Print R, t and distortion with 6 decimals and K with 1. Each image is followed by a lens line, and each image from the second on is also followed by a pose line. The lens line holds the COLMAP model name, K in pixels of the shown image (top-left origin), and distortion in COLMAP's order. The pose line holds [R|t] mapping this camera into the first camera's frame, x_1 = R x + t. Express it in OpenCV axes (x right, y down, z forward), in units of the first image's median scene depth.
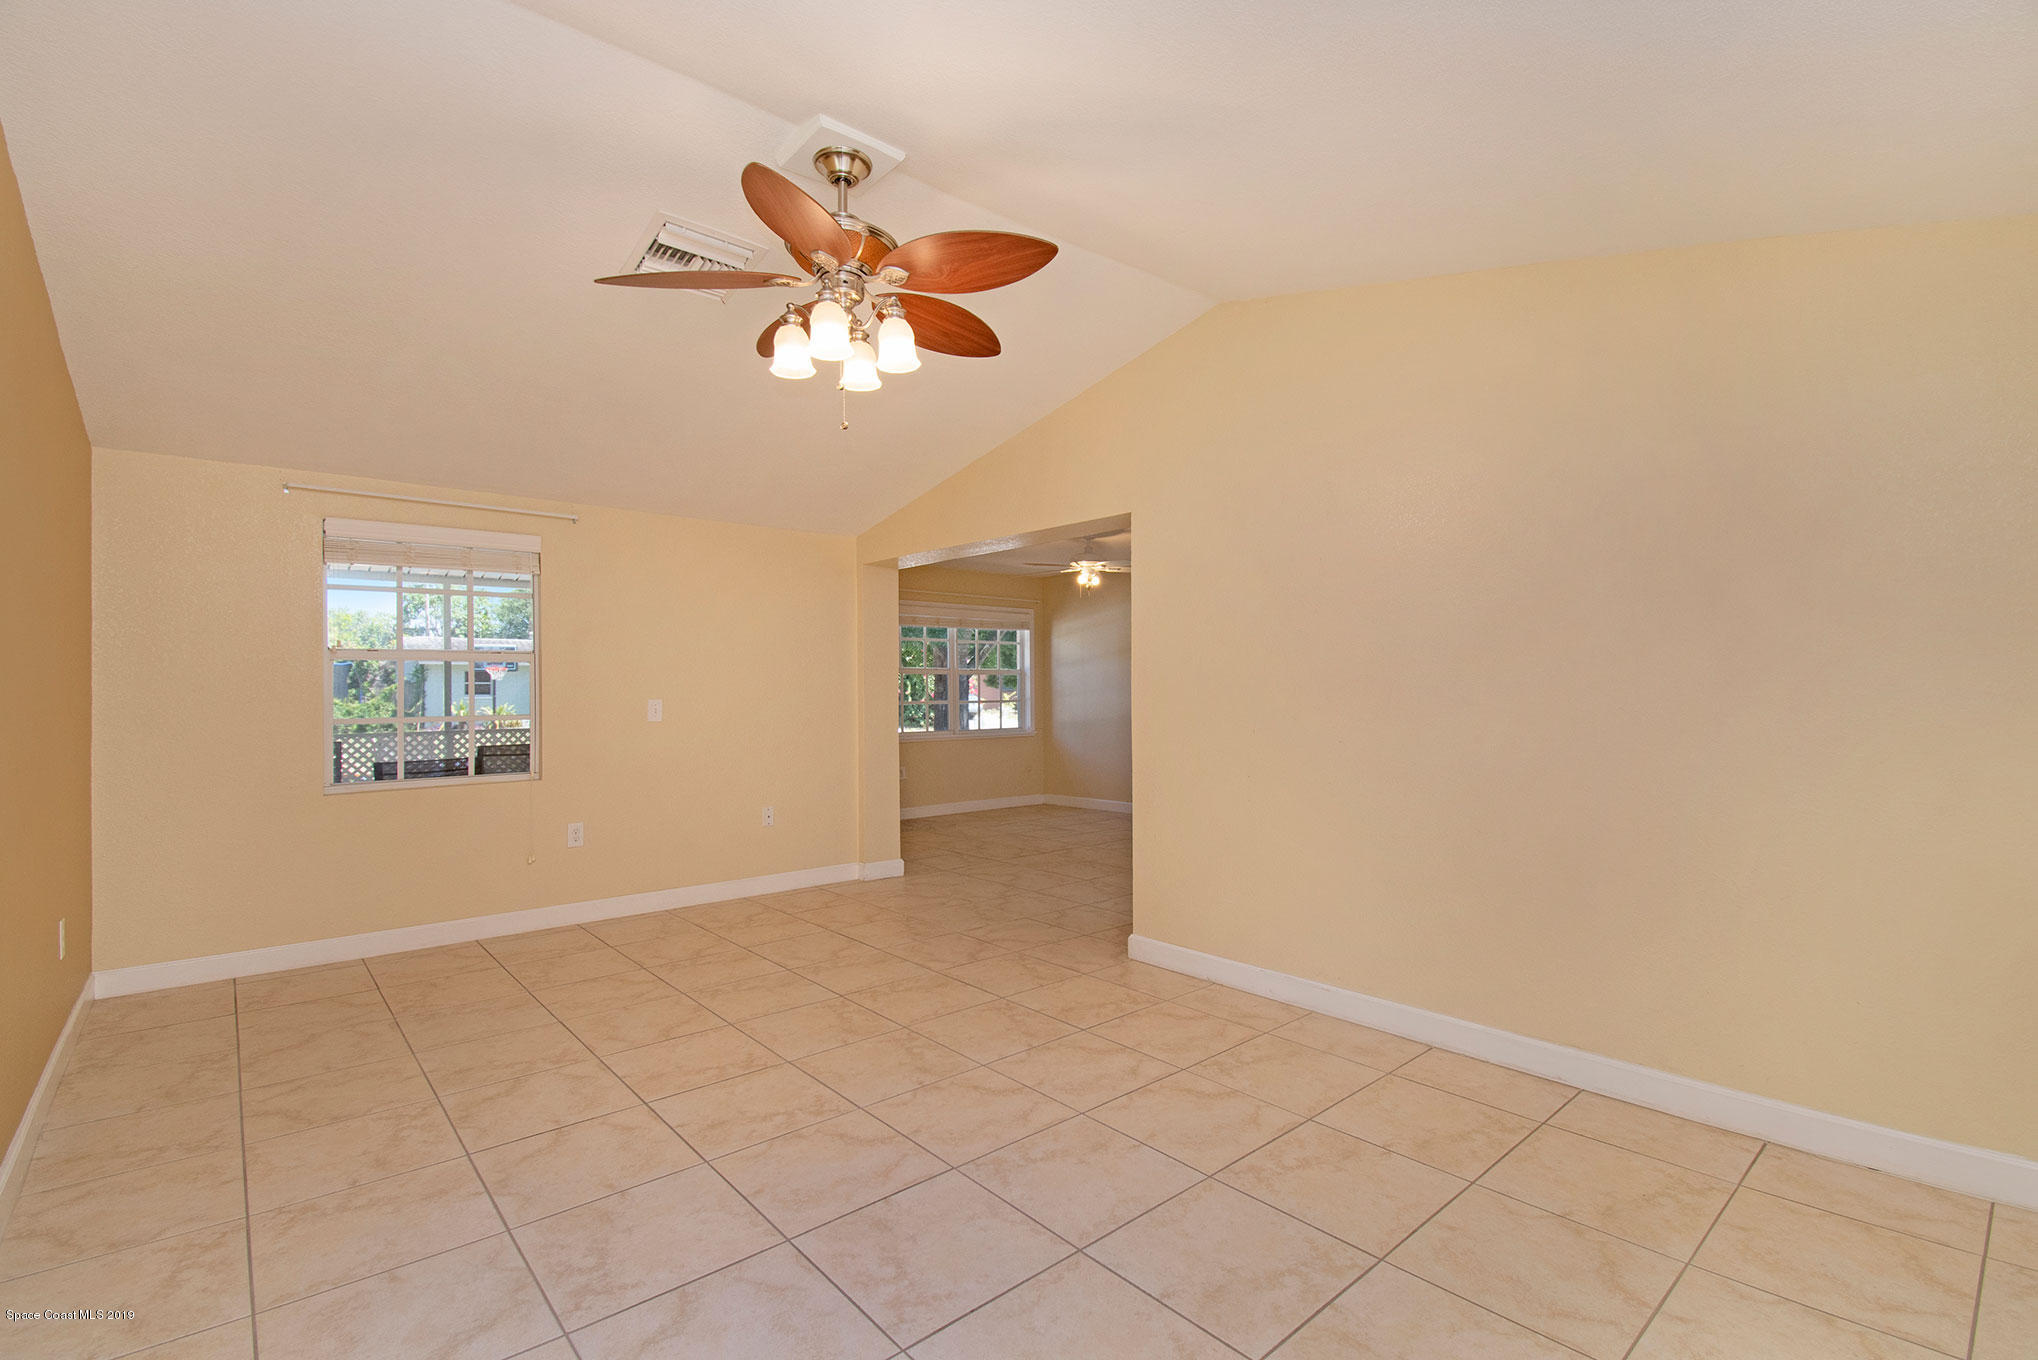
lens RADIAL K [[897.0, 0, 1032.0], [0, 897.0, 679.2], [0, 0, 1]] dist [0.014778, -0.008501]
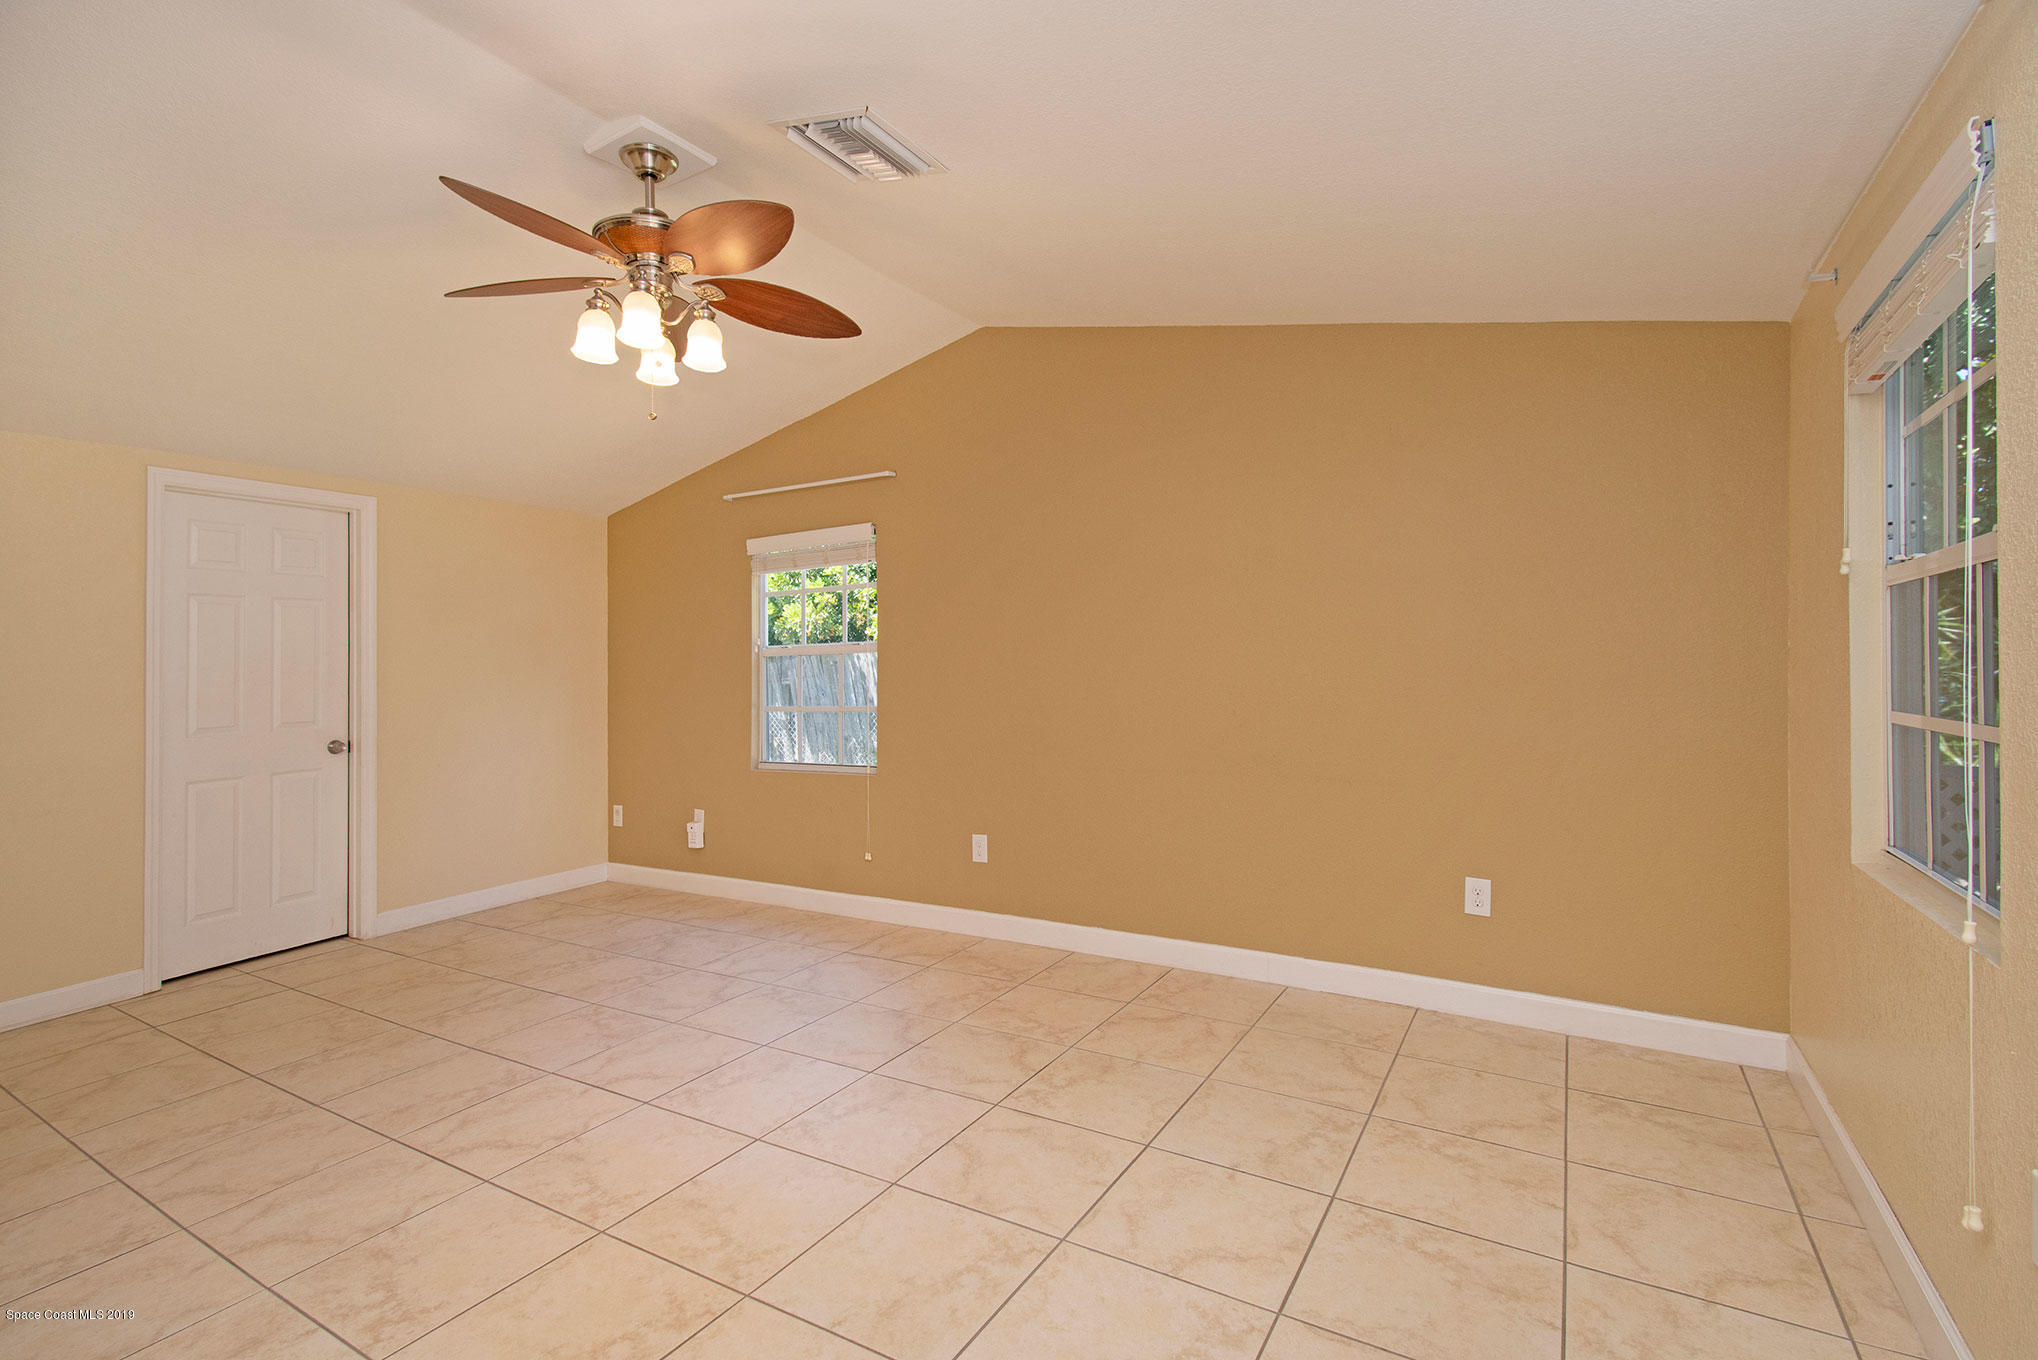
lens RADIAL K [[926.0, 0, 1027.4], [0, 926.0, 674.5], [0, 0, 1]] dist [-0.001844, -0.008634]
pose [[0.947929, -0.030383, 0.317029, -0.143473], [0.026007, 0.999499, 0.018028, 0.001174], [-0.317418, -0.008844, 0.948244, -0.119974]]
